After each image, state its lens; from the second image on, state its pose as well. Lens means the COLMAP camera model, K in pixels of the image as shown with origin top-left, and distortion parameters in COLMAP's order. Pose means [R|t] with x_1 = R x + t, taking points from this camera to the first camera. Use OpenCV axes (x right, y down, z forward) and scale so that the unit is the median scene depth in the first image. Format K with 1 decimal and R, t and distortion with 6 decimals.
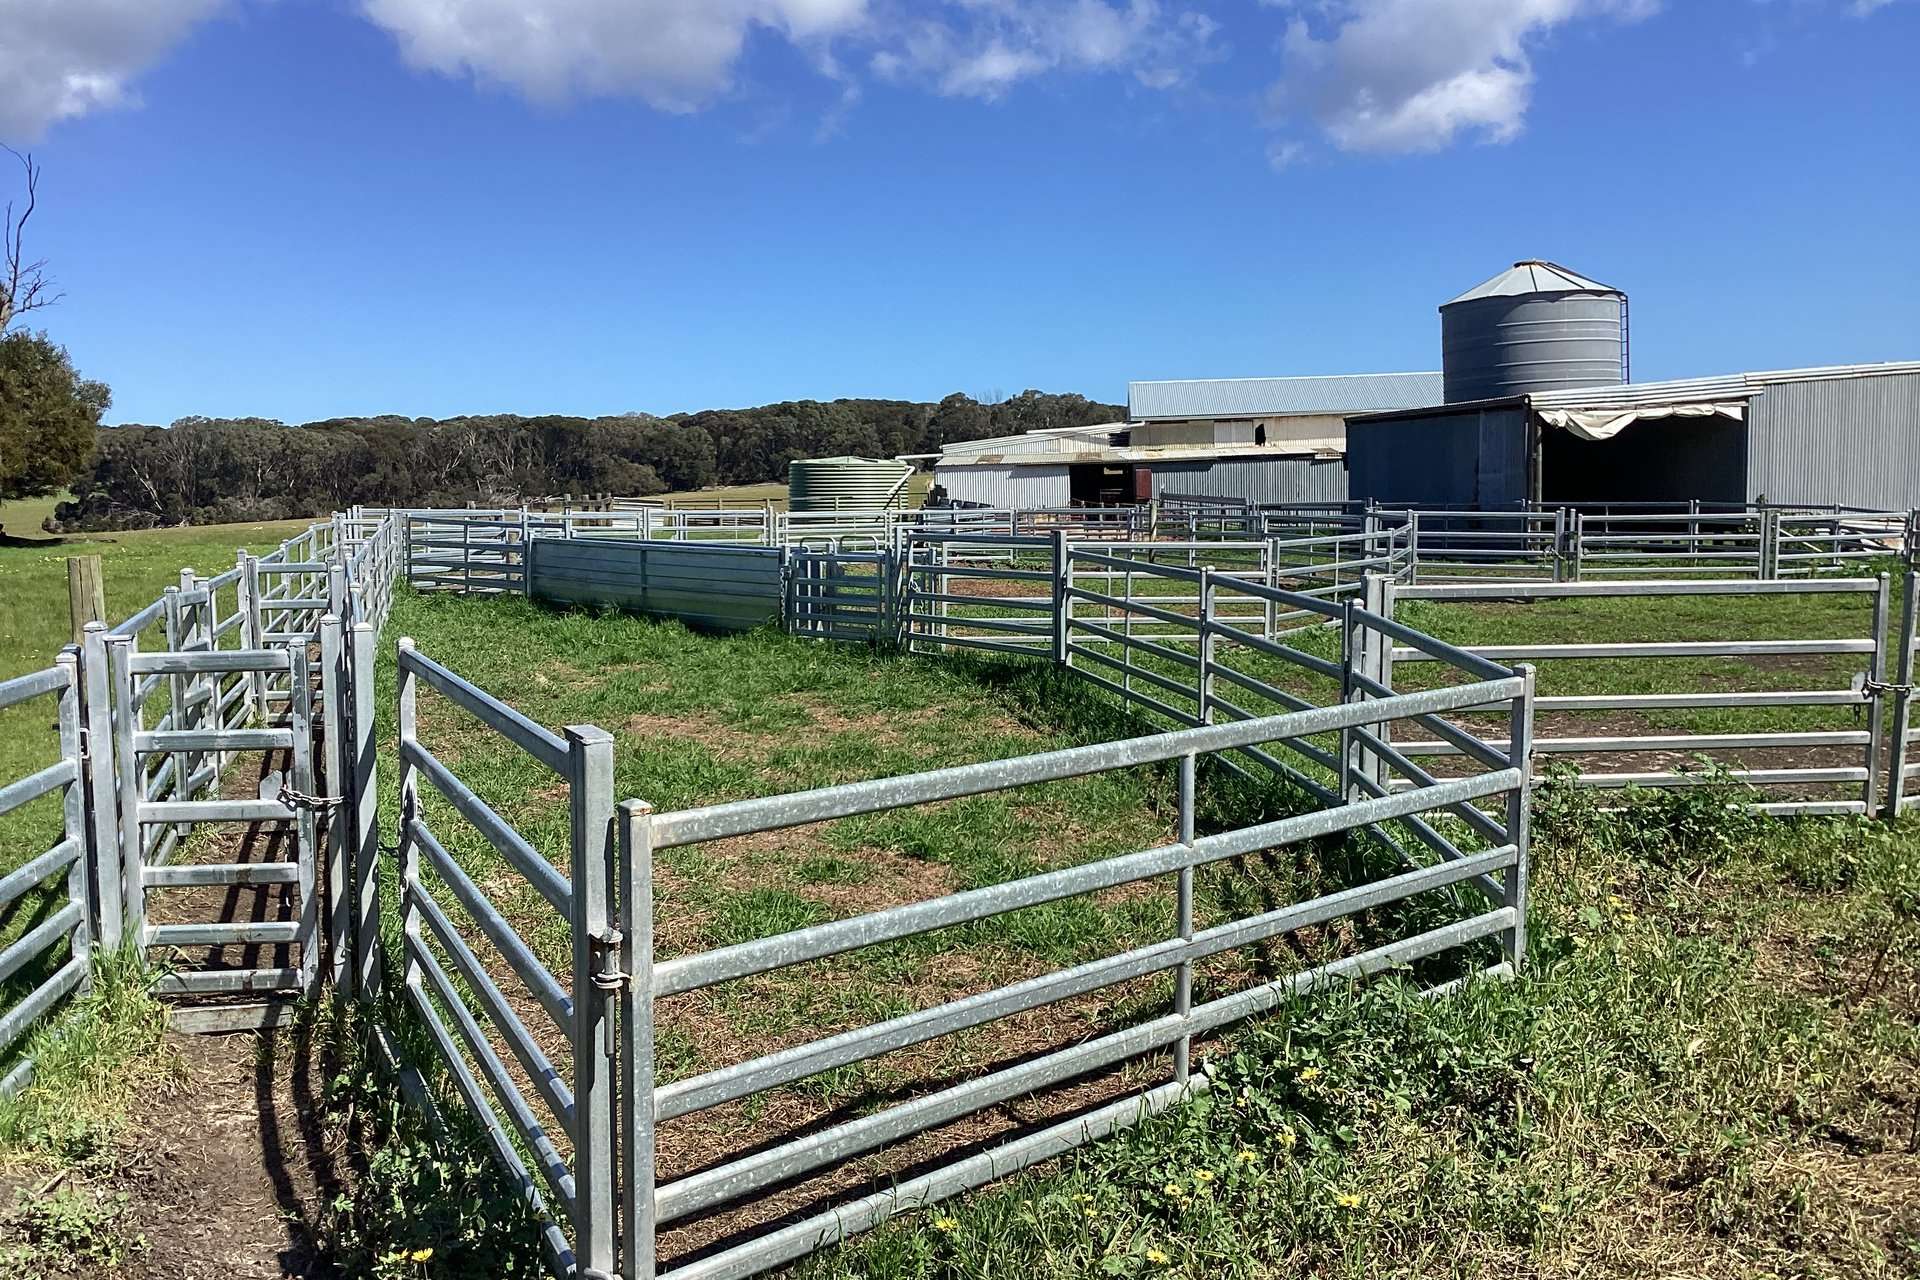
lens RADIAL K [[1727.7, 0, 960.0], [0, 1727.7, 640.0], [0, 0, 1]] dist [0.090413, -0.139670]
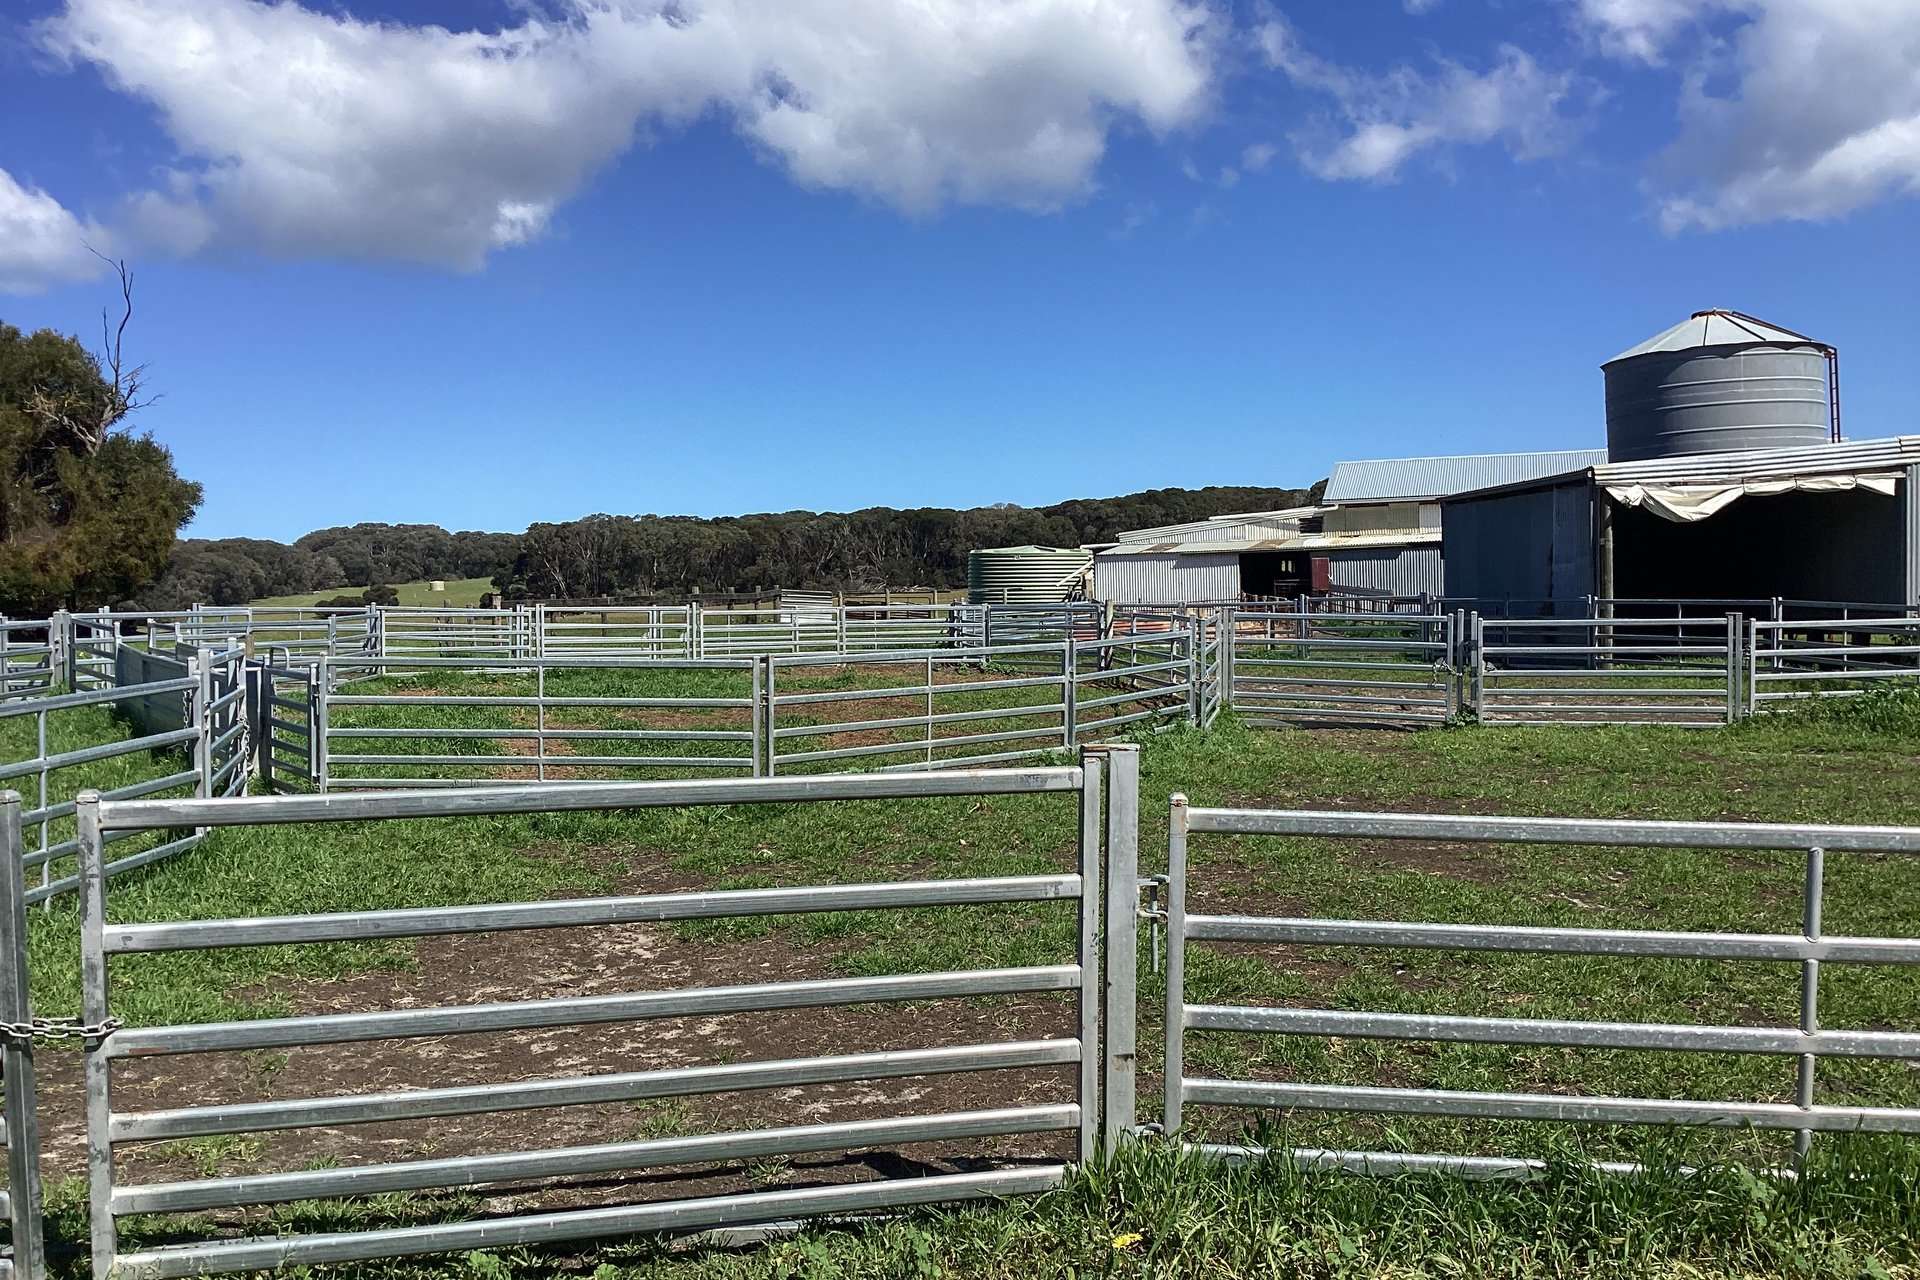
lens RADIAL K [[1727.7, 0, 960.0], [0, 1727.7, 640.0], [0, 0, 1]] dist [0.090413, -0.139670]
pose [[0.975385, 0.004840, -0.220456, 0.122098], [-0.016029, 0.998670, -0.048995, -0.008558], [0.219926, 0.051322, 0.974166, 0.080901]]
